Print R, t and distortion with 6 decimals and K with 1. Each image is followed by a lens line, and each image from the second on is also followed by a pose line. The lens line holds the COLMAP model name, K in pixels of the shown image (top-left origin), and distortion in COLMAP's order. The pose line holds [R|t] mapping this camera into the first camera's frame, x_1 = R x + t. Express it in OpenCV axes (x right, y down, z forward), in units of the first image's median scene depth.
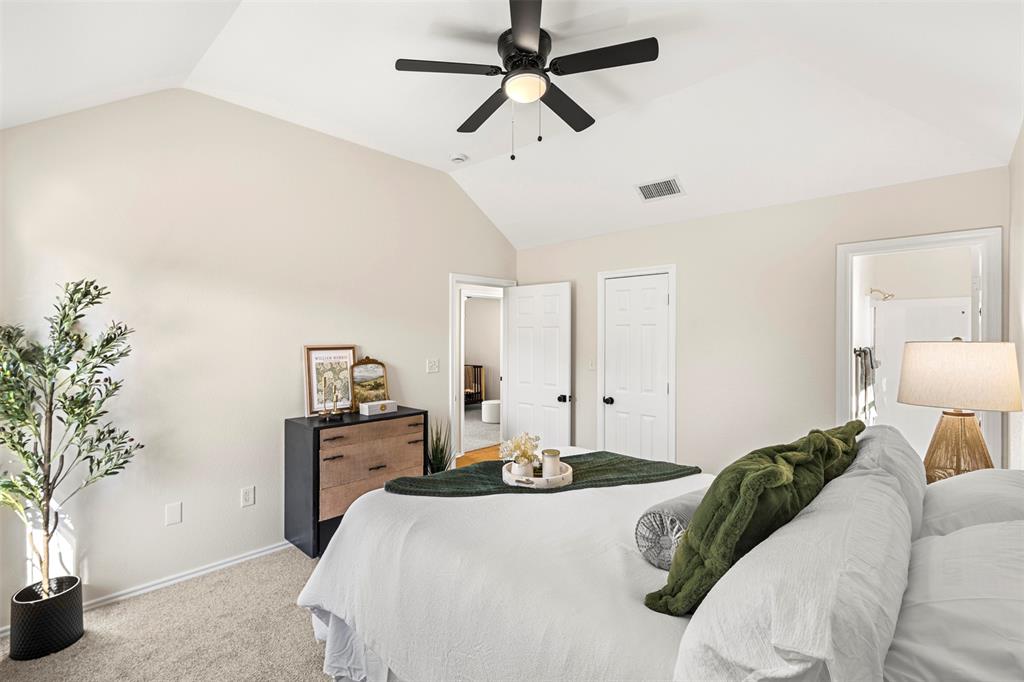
lens RADIAL K [[472.0, 0, 508.2], [0, 472.0, 334.2], [0, 0, 1]] dist [0.008579, -0.000535]
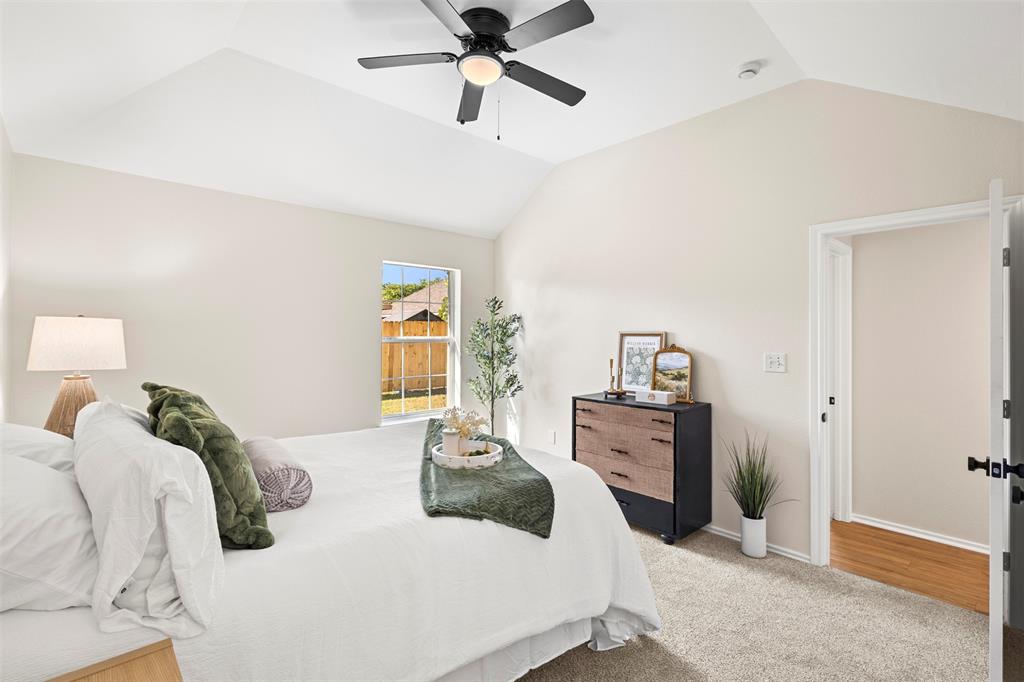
lens RADIAL K [[472.0, 0, 508.2], [0, 472.0, 334.2], [0, 0, 1]] dist [0.008579, -0.000535]
pose [[-0.086649, 0.009920, -0.996190, 0.694460], [0.009142, 0.999916, 0.009162, 0.016041], [0.996197, -0.008313, -0.086732, 0.776737]]
